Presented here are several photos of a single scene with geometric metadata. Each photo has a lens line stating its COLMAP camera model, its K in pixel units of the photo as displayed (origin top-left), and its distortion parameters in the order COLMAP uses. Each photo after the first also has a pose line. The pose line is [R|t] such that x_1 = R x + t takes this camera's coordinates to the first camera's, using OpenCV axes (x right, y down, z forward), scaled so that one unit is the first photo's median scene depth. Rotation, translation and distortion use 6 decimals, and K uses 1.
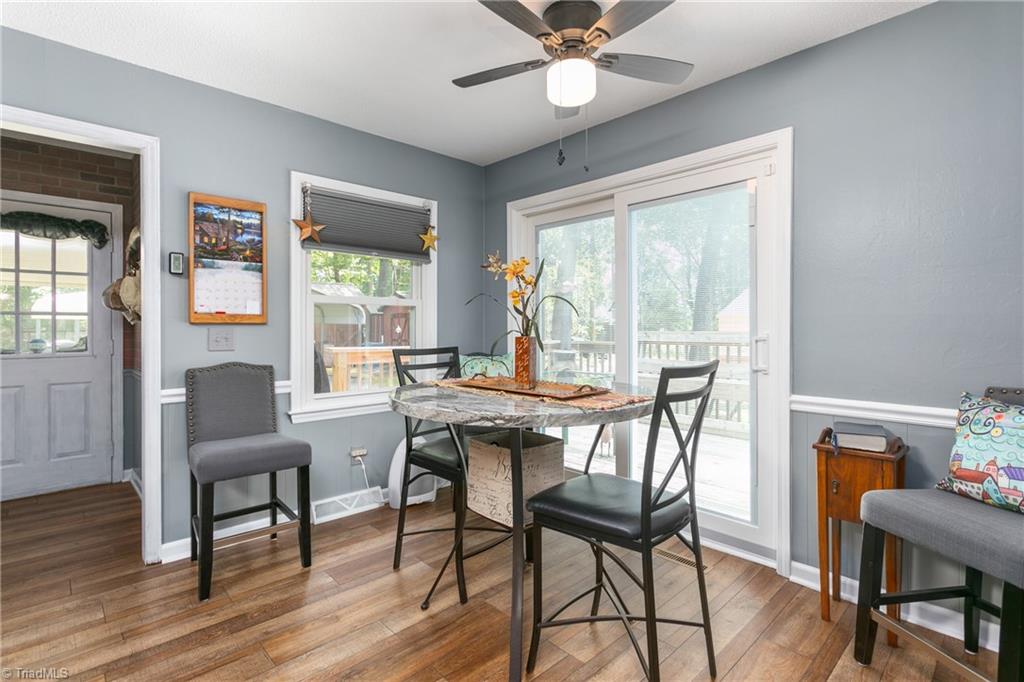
lens RADIAL K [[493.1, 0, 509.0], [0, 493.1, 323.2], [0, 0, 1]] dist [0.001370, 0.000622]
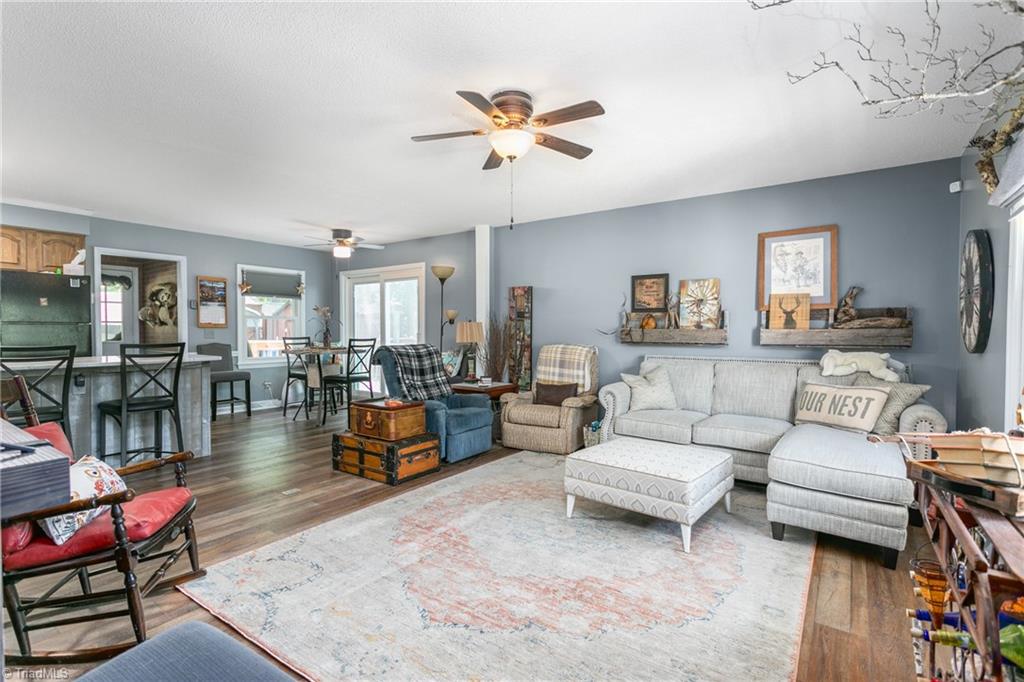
lens RADIAL K [[485.8, 0, 509.7], [0, 485.8, 339.7], [0, 0, 1]] dist [0.000136, 0.000673]
pose [[0.980768, -0.001623, 0.195170, 0.427597], [-0.003558, 0.999651, 0.026194, -0.006831], [-0.195144, -0.026384, 0.980420, -1.705543]]
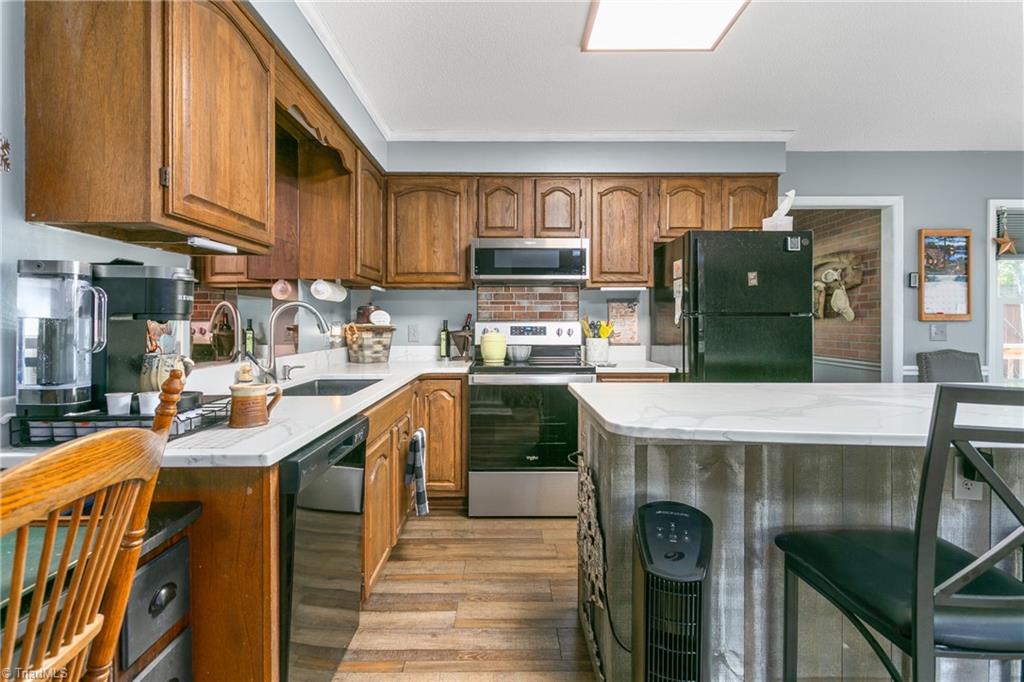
lens RADIAL K [[493.1, 0, 509.0], [0, 493.1, 323.2], [0, 0, 1]] dist [0.001370, 0.000622]
pose [[0.730310, 0.001606, -0.683114, -0.509918], [0.001421, 0.999991, 0.003871, -0.000162], [0.683114, -0.003798, 0.730302, -0.818262]]
